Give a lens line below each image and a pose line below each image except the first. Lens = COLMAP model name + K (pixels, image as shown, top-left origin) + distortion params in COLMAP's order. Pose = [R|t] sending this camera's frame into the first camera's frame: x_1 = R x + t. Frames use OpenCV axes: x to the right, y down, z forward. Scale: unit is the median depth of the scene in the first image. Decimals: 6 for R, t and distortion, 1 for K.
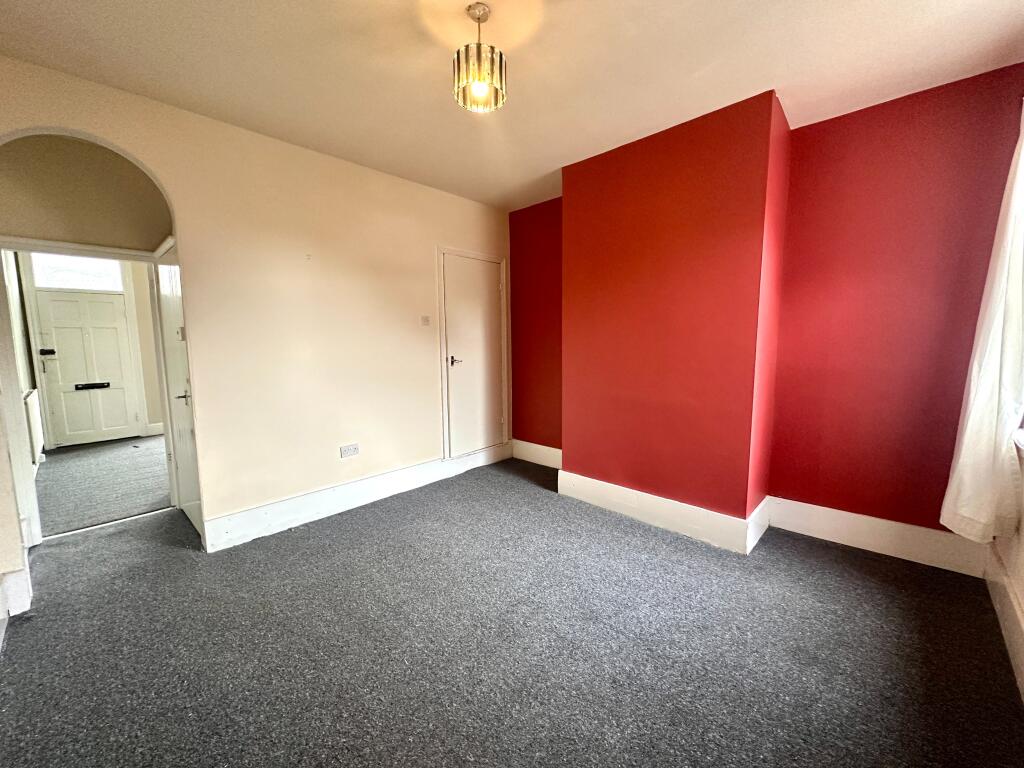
lens RADIAL K [[408.0, 0, 512.0], [0, 408.0, 384.0], [0, 0, 1]] dist [-0.000704, 0.000021]
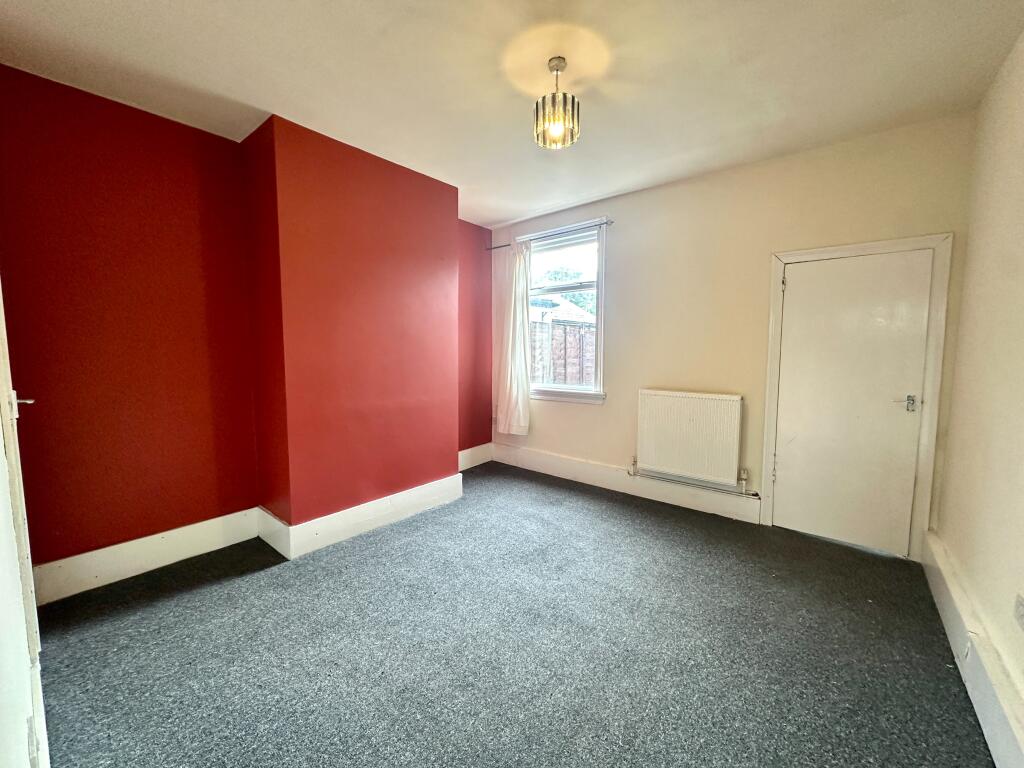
lens RADIAL K [[408.0, 0, 512.0], [0, 408.0, 384.0], [0, 0, 1]] dist [-0.000704, 0.000021]
pose [[-0.073653, -0.076989, 0.994308, -0.748423], [0.110368, 0.990262, 0.084851, -0.073964], [-0.991158, 0.115990, -0.064439, 0.756403]]
